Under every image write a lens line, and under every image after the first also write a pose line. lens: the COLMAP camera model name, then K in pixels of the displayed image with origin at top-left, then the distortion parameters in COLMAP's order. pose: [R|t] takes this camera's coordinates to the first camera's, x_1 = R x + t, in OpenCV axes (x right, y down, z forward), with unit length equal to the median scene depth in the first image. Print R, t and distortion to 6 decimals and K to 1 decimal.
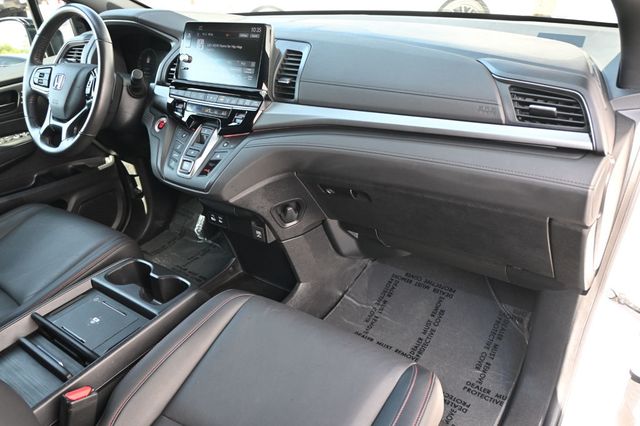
lens RADIAL K [[492.0, 0, 329.4], [0, 492.0, 214.6], [0, 0, 1]] dist [-0.007788, -0.001973]
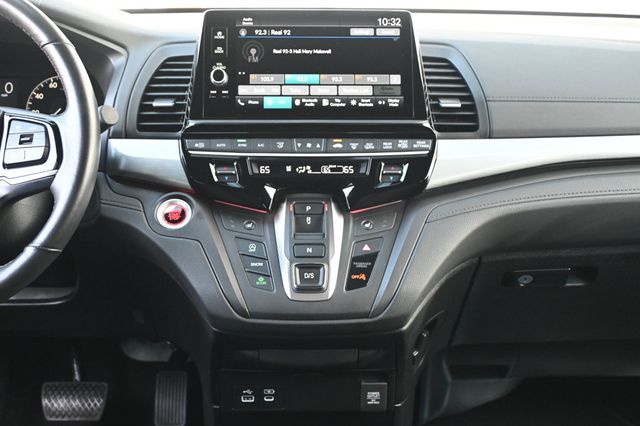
lens RADIAL K [[956.3, 0, 320.0], [0, 956.3, 213.0], [0, 0, 1]] dist [0.013175, -0.024089]
pose [[0.795343, -0.114886, 0.595173, -0.862571], [0.239781, 0.961417, -0.134842, -0.028453], [-0.556718, 0.249957, 0.792204, 0.205157]]
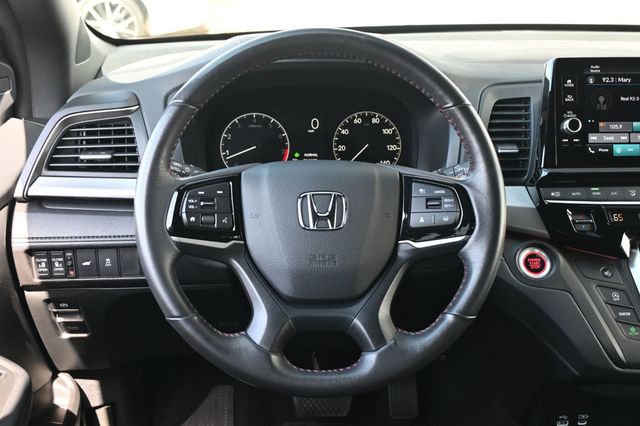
lens RADIAL K [[800.4, 0, 320.0], [0, 800.4, 213.0], [0, 0, 1]] dist [0.010481, 0.002502]
pose [[0.776853, -0.166572, 0.607251, -1.083467], [0.248903, 0.967069, -0.053148, -0.267010], [-0.578400, 0.192434, 0.792731, 0.532803]]
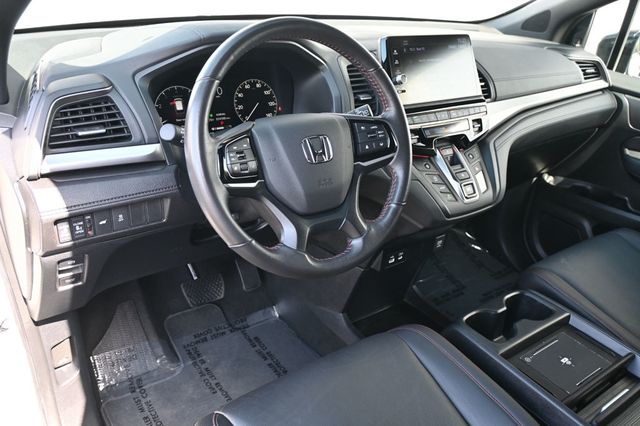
lens RADIAL K [[537.1, 0, 320.0], [0, 537.1, 213.0], [0, 0, 1]] dist [-0.005708, -0.003926]
pose [[0.303274, -0.350662, 0.886036, -1.293312], [0.360611, 0.902910, 0.233909, -0.399002], [-0.882034, 0.248576, 0.400282, 0.858666]]
